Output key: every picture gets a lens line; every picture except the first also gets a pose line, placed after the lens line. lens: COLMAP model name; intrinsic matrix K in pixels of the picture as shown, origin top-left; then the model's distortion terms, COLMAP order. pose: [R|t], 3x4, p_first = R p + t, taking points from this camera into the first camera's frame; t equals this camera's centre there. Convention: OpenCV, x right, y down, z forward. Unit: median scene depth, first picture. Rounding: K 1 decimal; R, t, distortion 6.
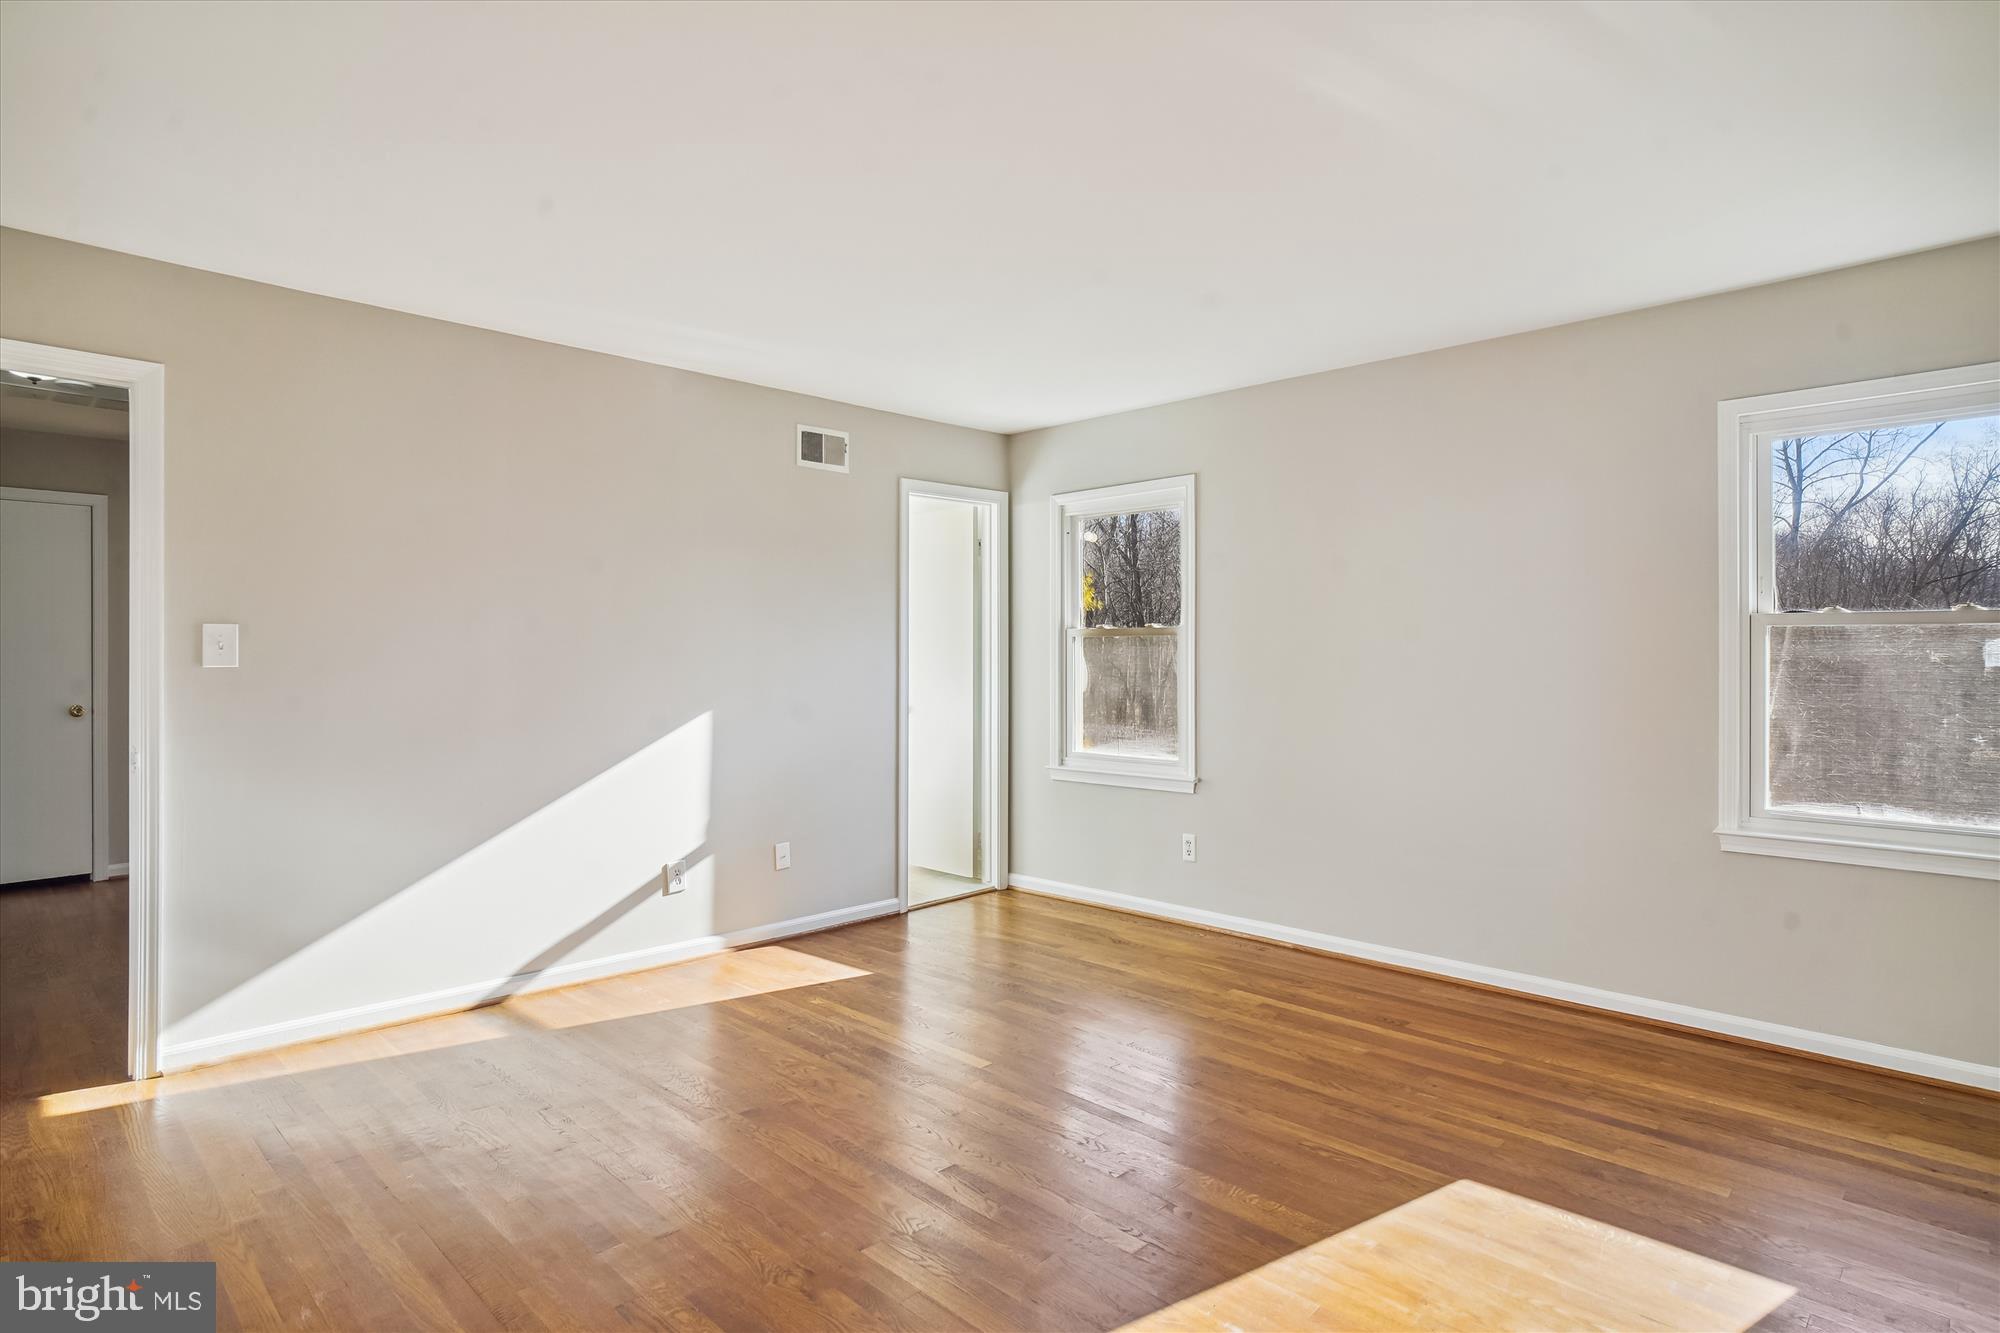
lens RADIAL K [[1068.5, 0, 1000.0], [0, 1068.5, 666.5], [0, 0, 1]] dist [-0.019161, 0.001502]
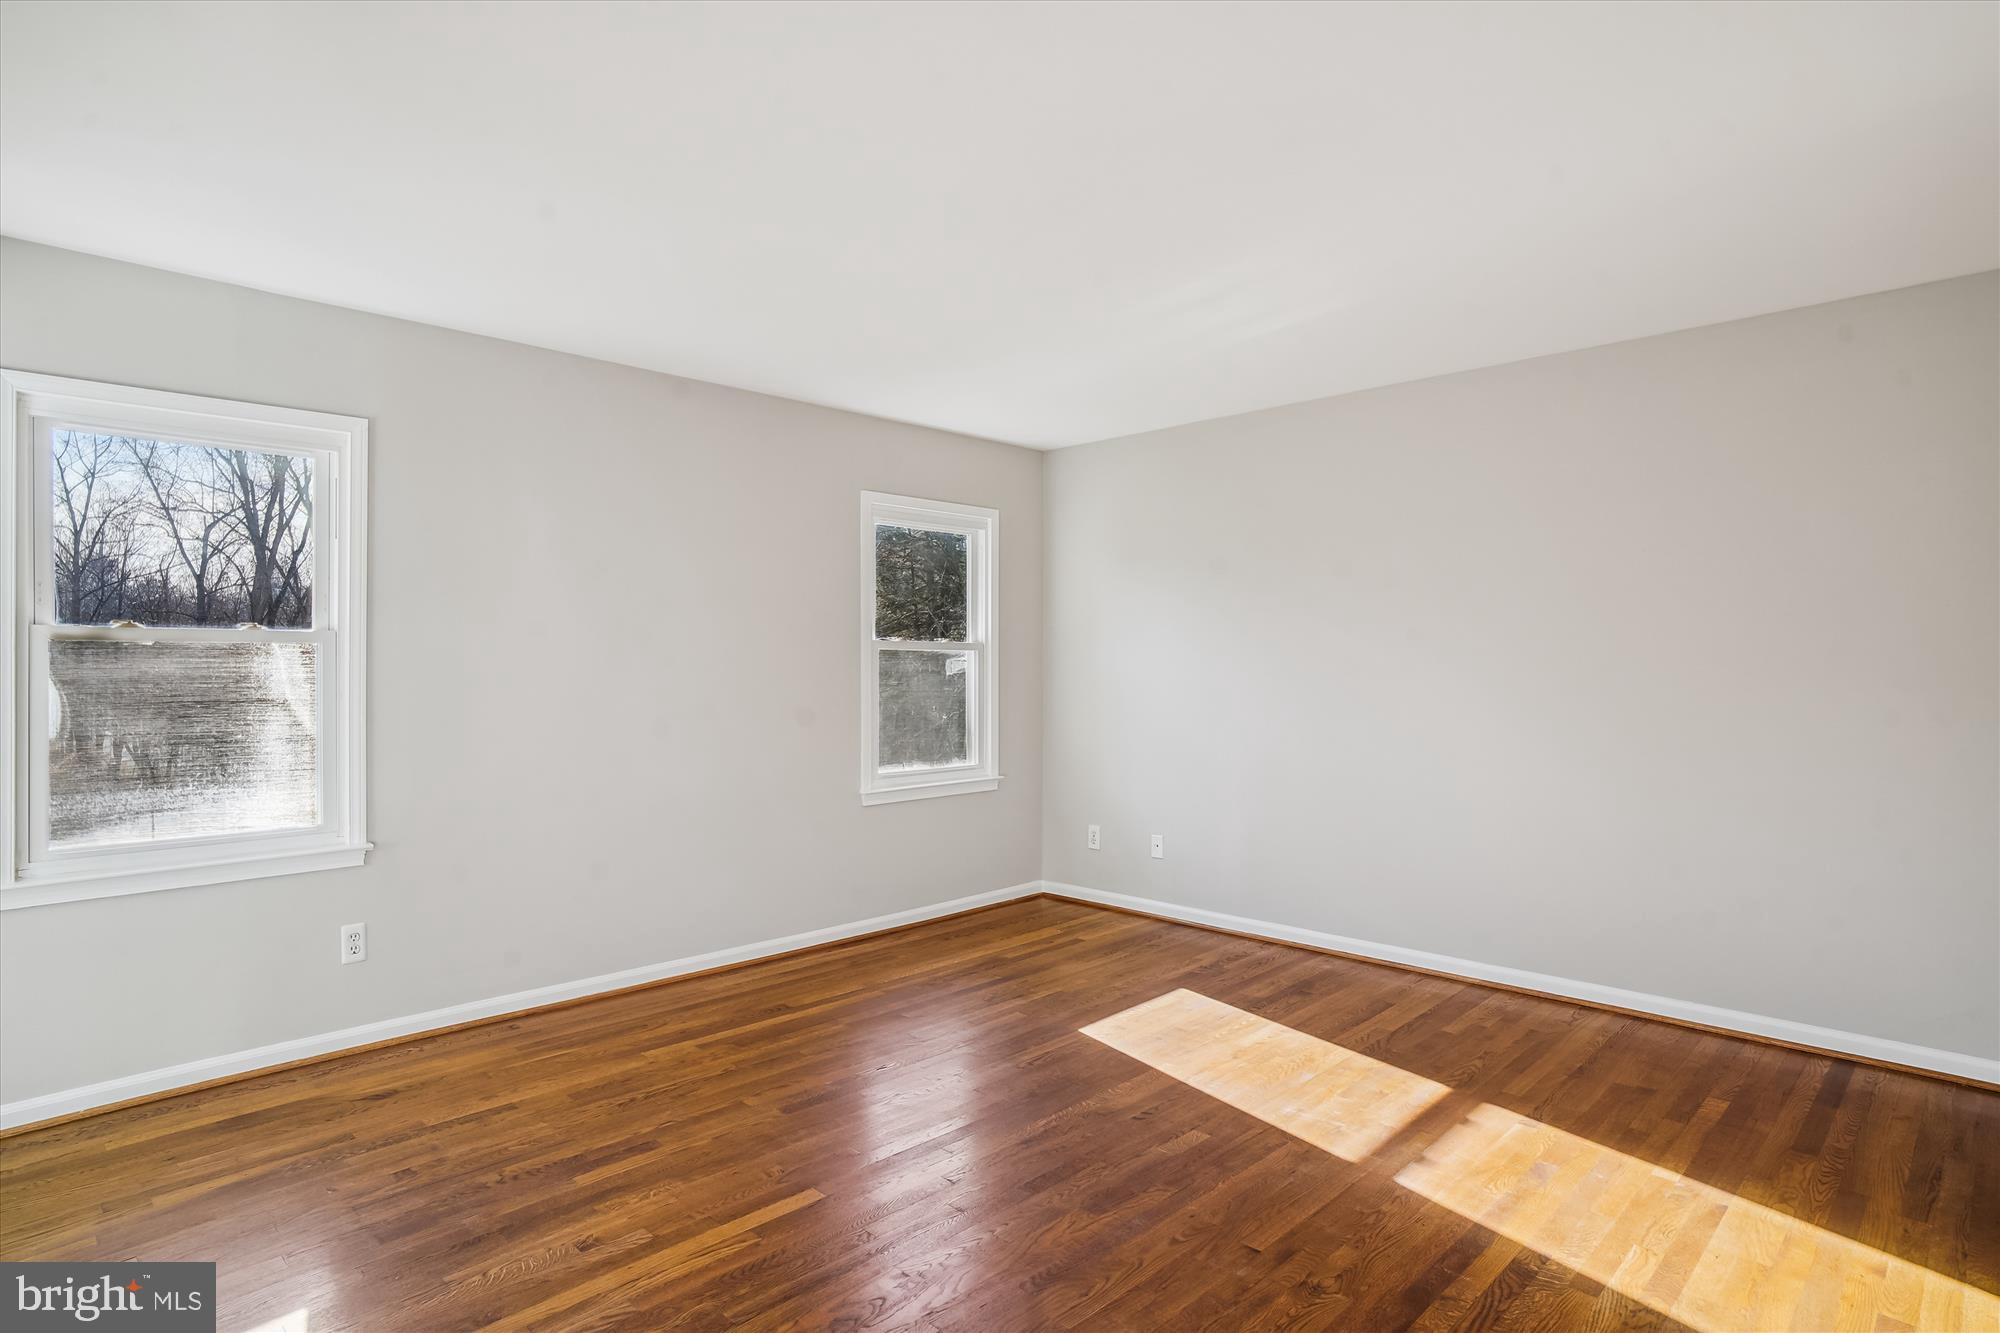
lens RADIAL K [[1068.5, 0, 1000.0], [0, 1068.5, 666.5], [0, 0, 1]] dist [-0.019161, 0.001502]
pose [[-0.006993, -0.000035, 0.999976, -0.723917], [0.013991, 0.999902, 0.000133, -0.010497], [-0.999878, 0.013991, -0.006992, 0.787066]]
